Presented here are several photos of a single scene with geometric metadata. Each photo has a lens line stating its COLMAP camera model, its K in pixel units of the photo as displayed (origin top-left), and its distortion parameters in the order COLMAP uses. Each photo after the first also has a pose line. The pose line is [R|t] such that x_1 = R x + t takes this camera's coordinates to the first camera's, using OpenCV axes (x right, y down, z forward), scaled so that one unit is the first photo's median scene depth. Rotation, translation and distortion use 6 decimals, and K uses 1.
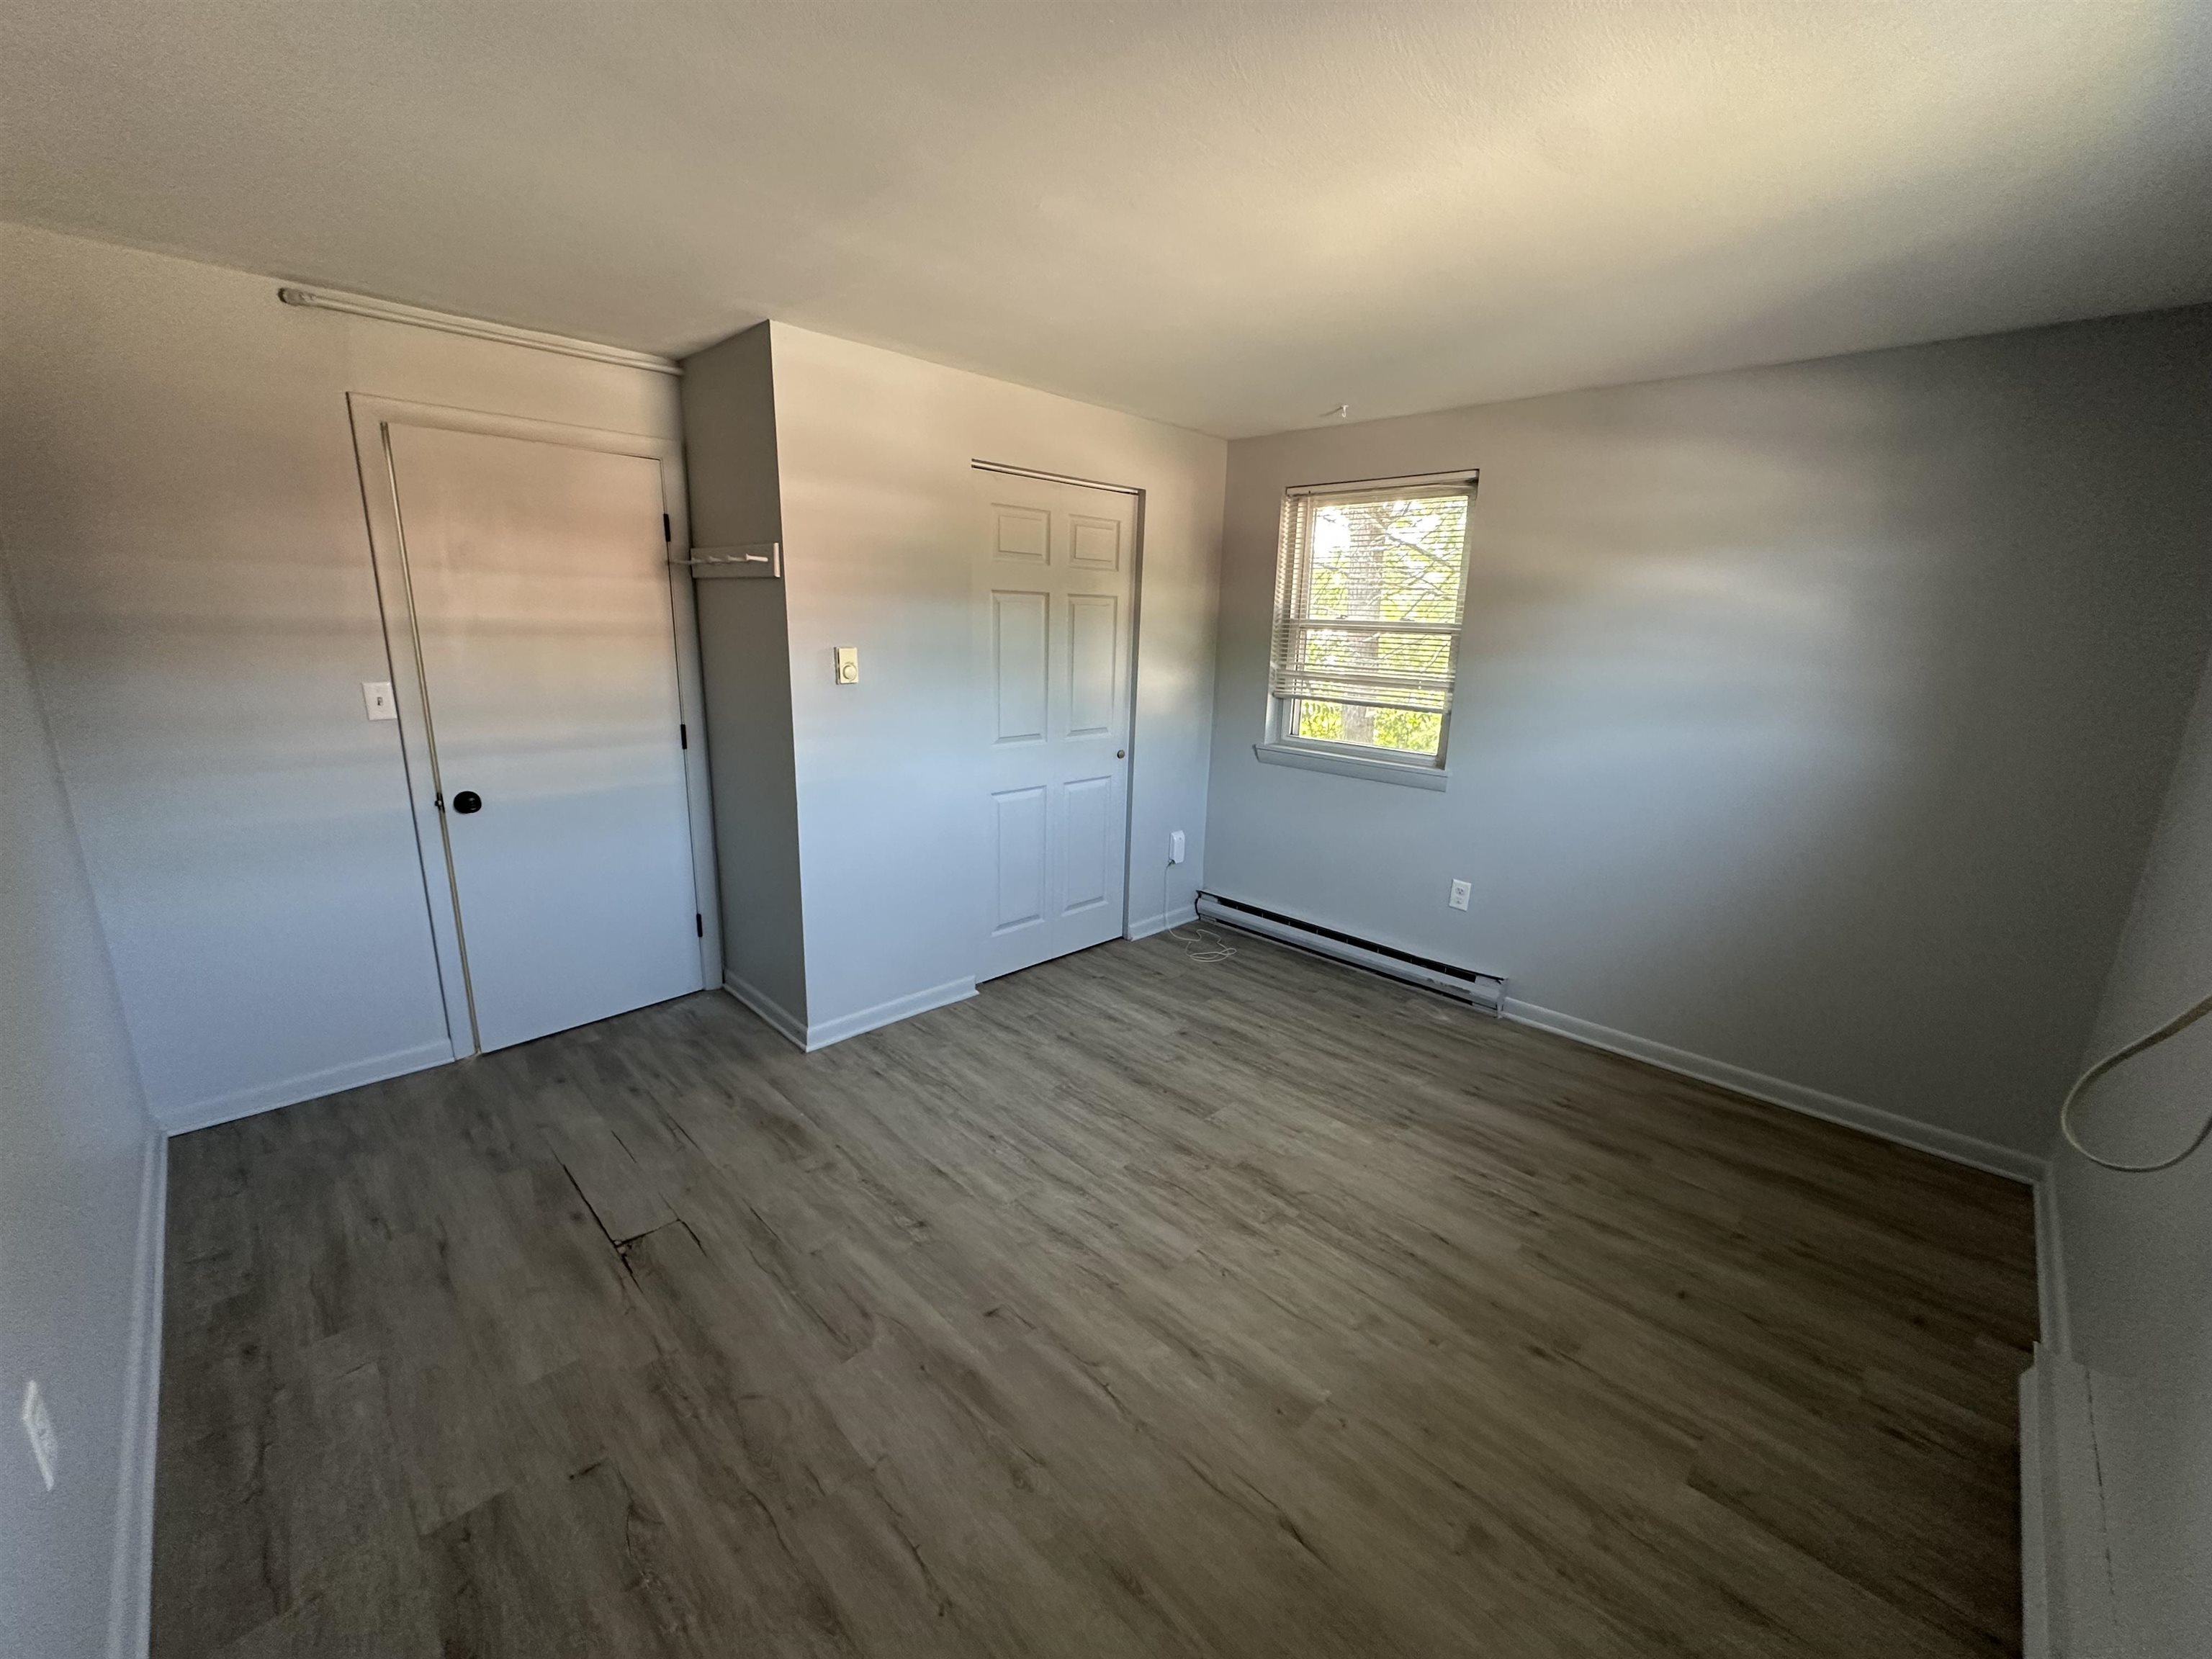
lens RADIAL K [[883.4, 0, 1102.7], [0, 883.4, 831.5], [0, 0, 1]] dist [-0.005028, 0.000976]
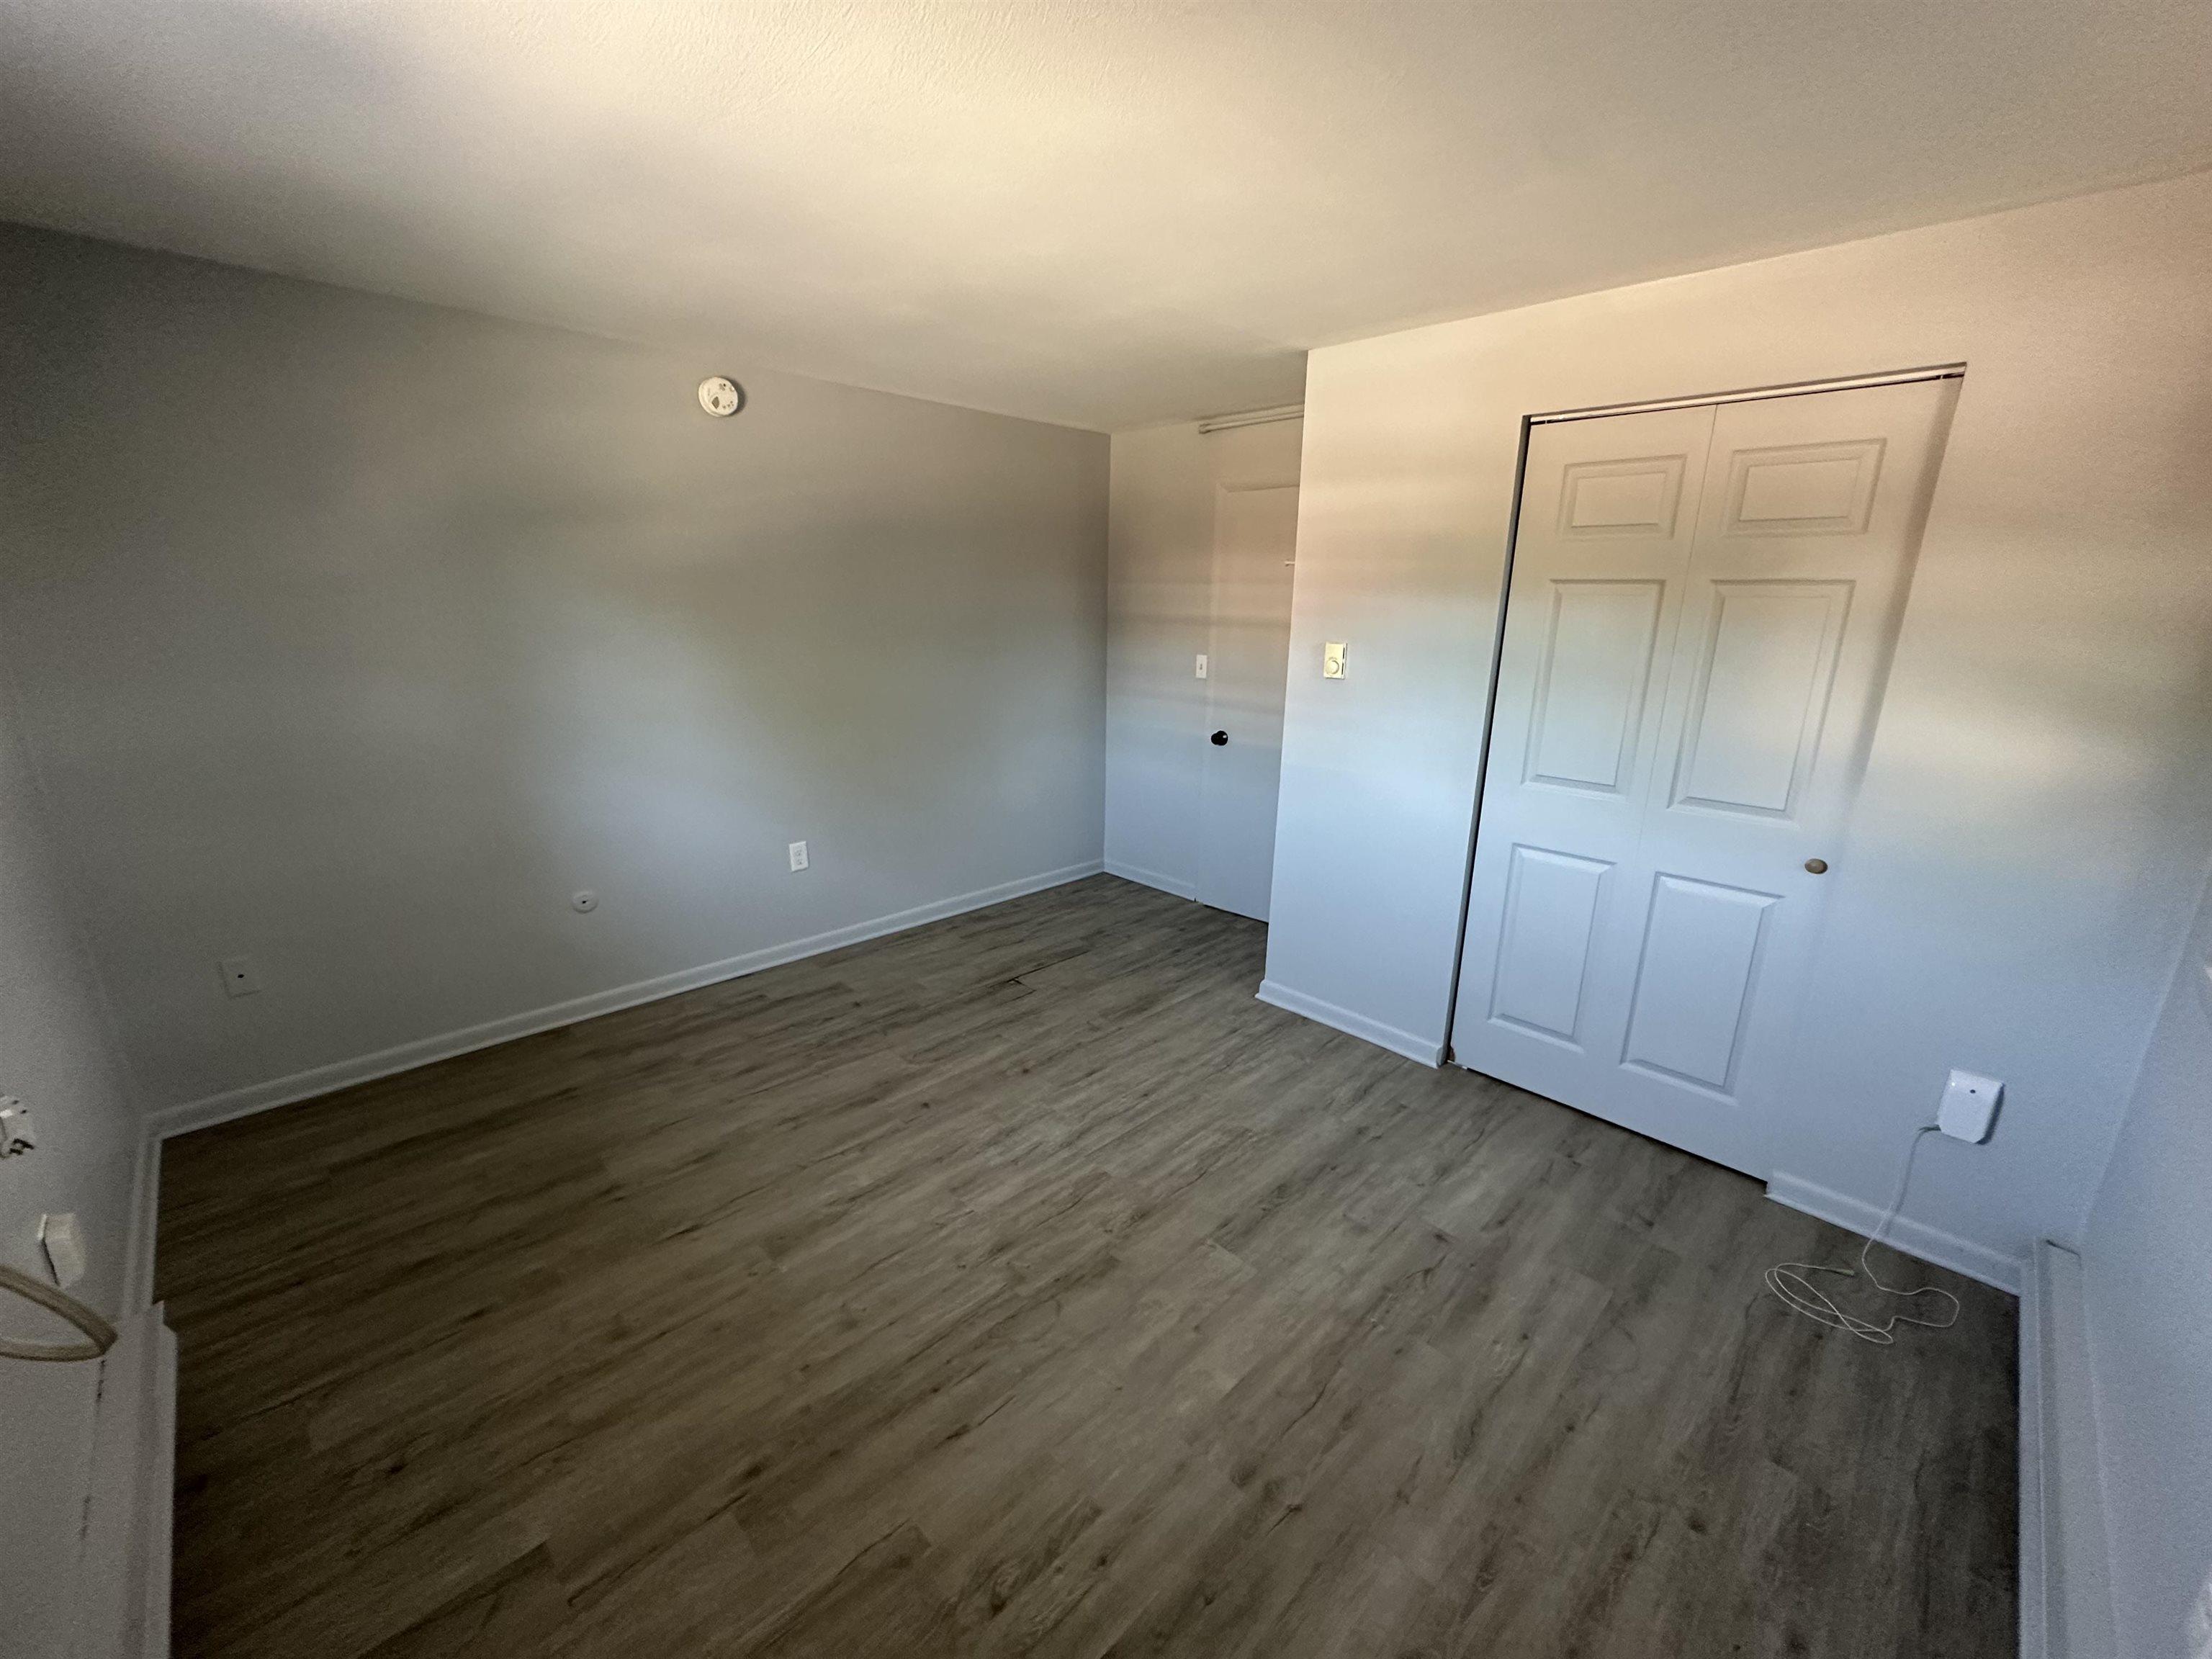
lens RADIAL K [[883.4, 0, 1102.7], [0, 883.4, 831.5], [0, 0, 1]] dist [-0.005028, 0.000976]
pose [[-0.001867, 0.229820, -0.973231, 0.836922], [-0.255213, 0.940895, 0.222673, -0.177354], [0.966883, 0.248798, 0.056896, 0.805506]]
